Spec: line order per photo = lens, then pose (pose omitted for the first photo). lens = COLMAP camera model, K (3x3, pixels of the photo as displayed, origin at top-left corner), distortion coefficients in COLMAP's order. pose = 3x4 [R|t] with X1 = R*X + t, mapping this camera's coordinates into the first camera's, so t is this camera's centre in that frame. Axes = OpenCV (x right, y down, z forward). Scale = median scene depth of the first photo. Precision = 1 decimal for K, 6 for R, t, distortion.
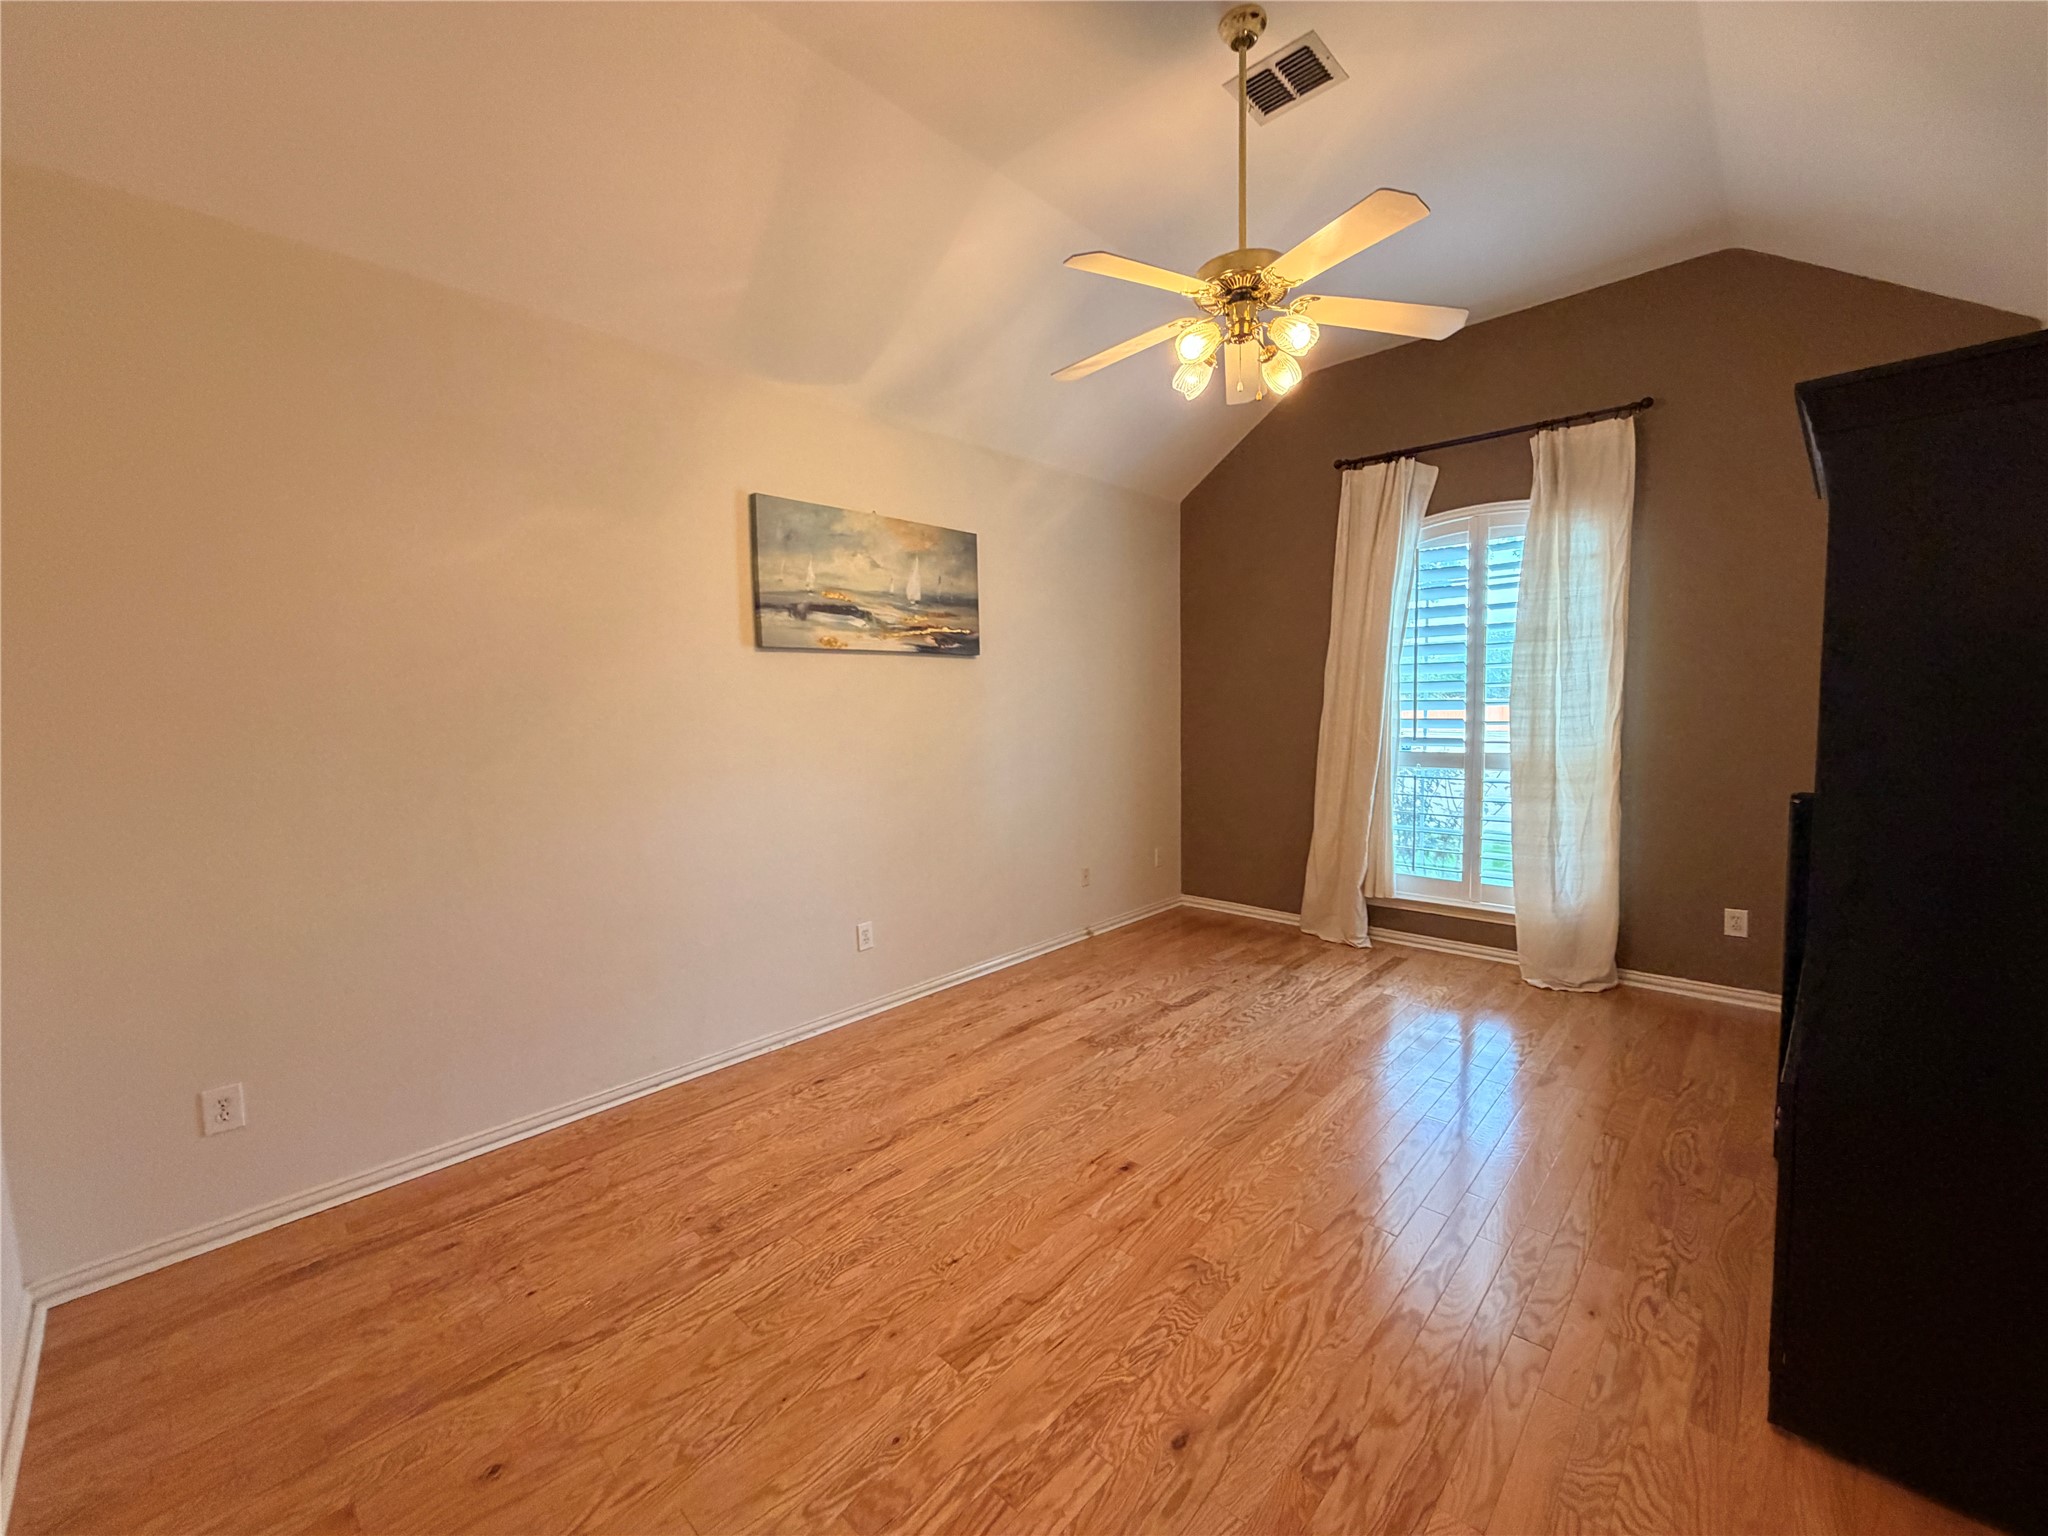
lens RADIAL K [[817.7, 0, 1024.0], [0, 817.7, 768.0], [0, 0, 1]] dist [0.000743, 0.000085]
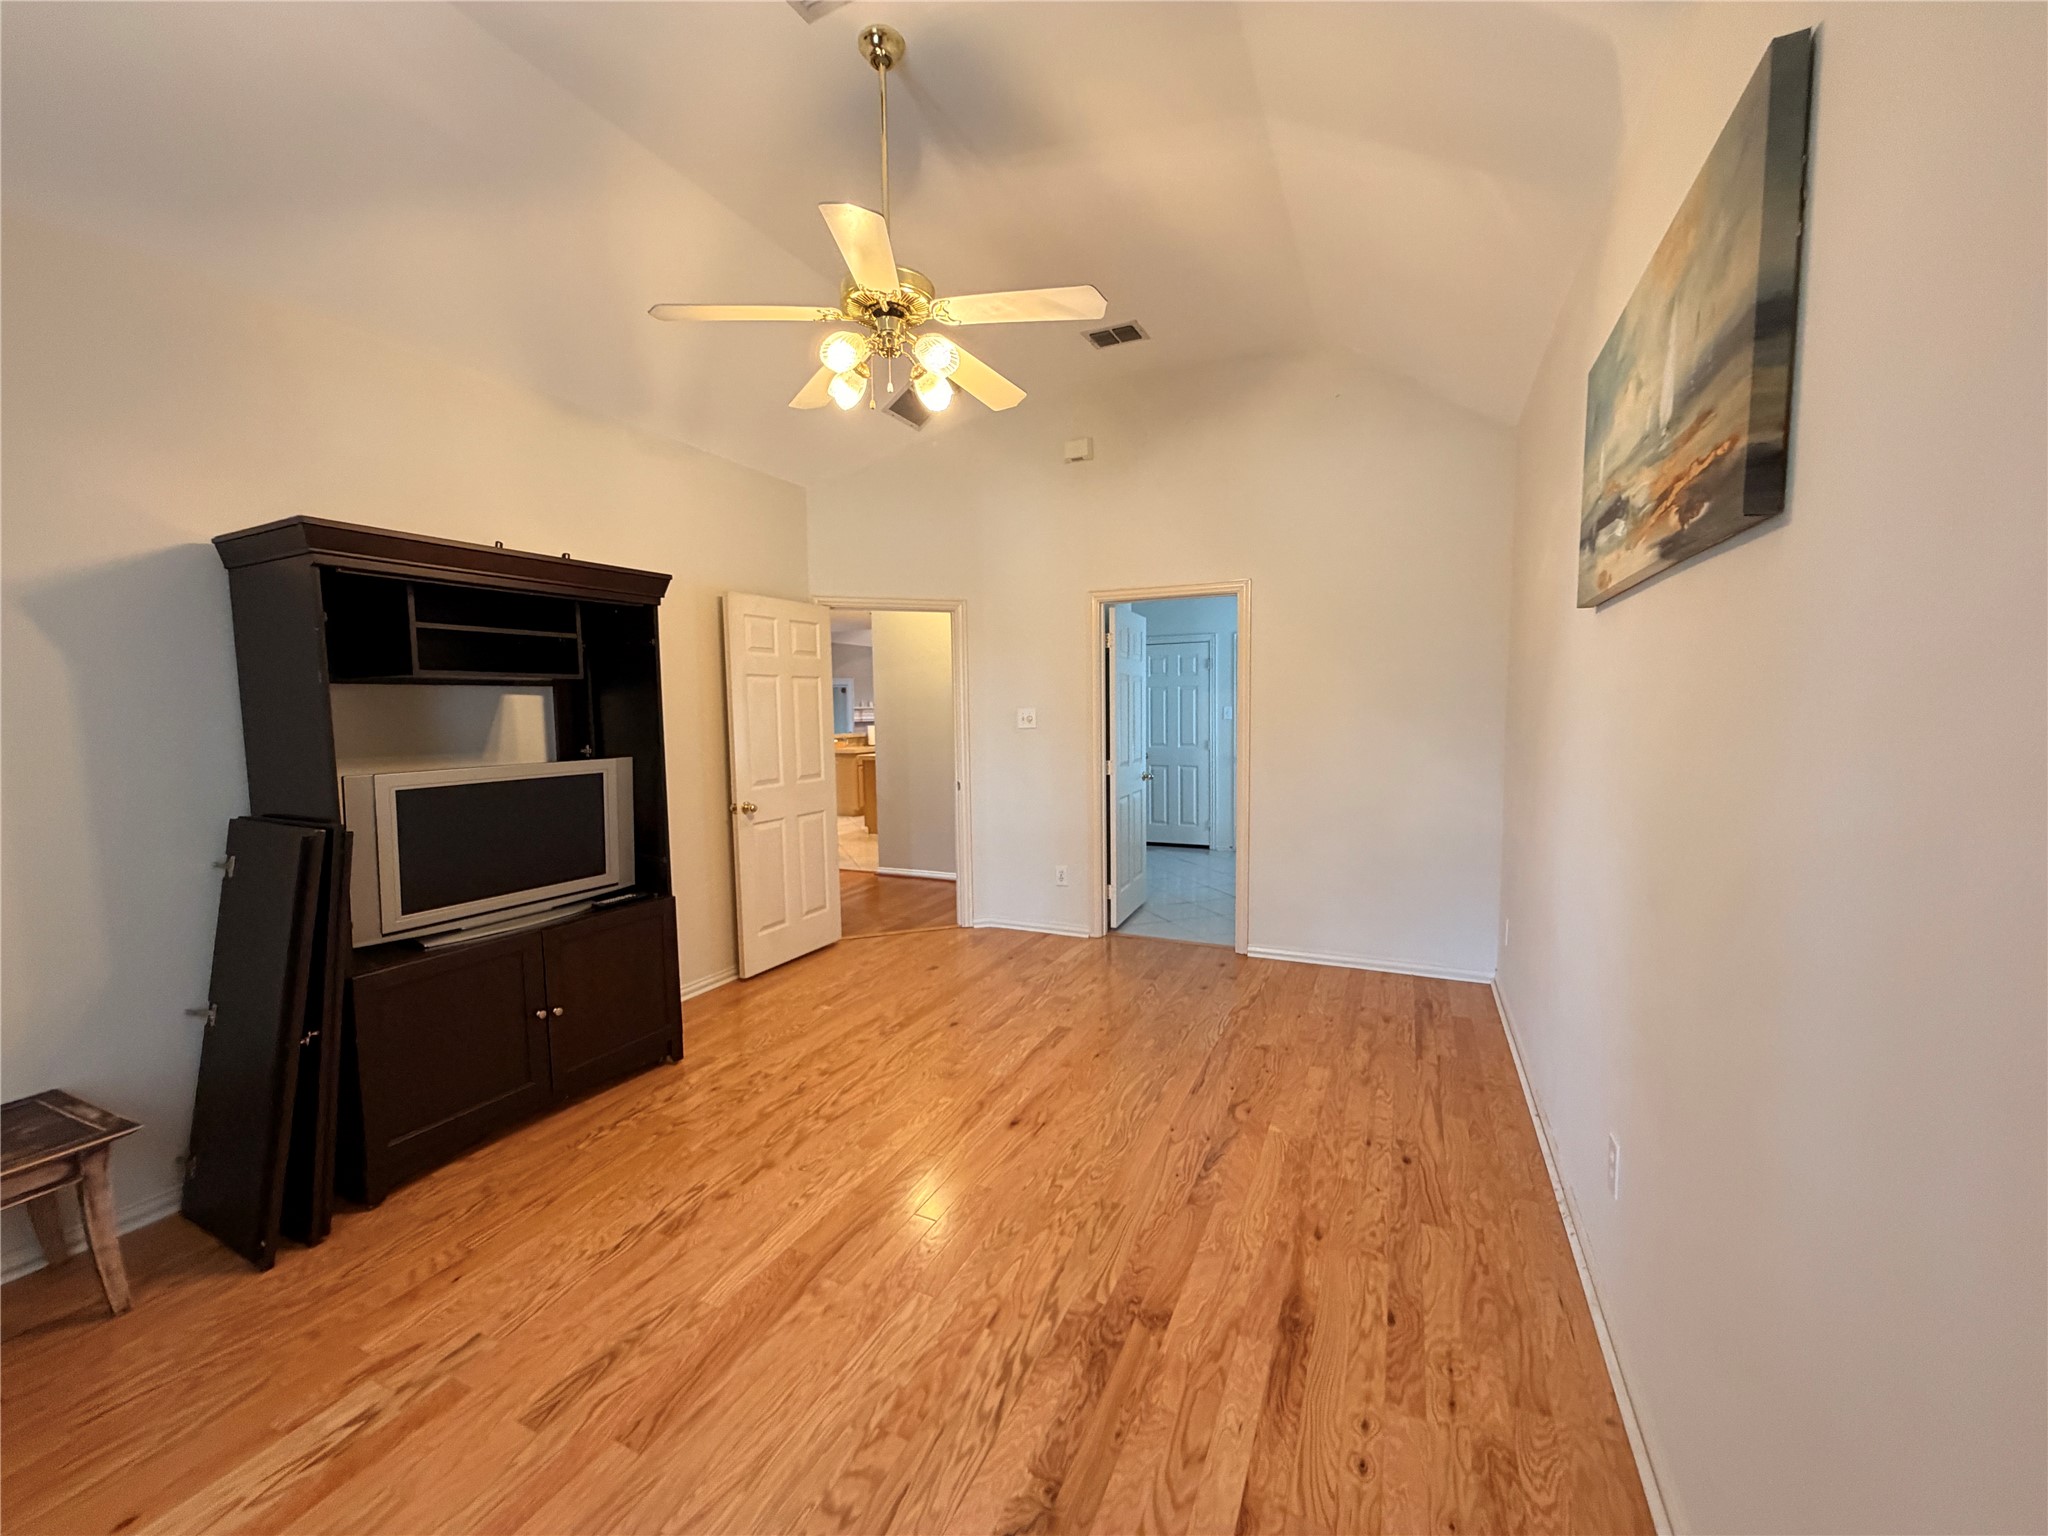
lens RADIAL K [[817.7, 0, 1024.0], [0, 817.7, 768.0], [0, 0, 1]] dist [0.000743, 0.000085]
pose [[-0.949721, 0.056044, -0.308042, 0.380312], [0.008003, 0.987873, 0.155056, -0.148638], [0.312996, 0.144795, -0.938652, 1.763146]]
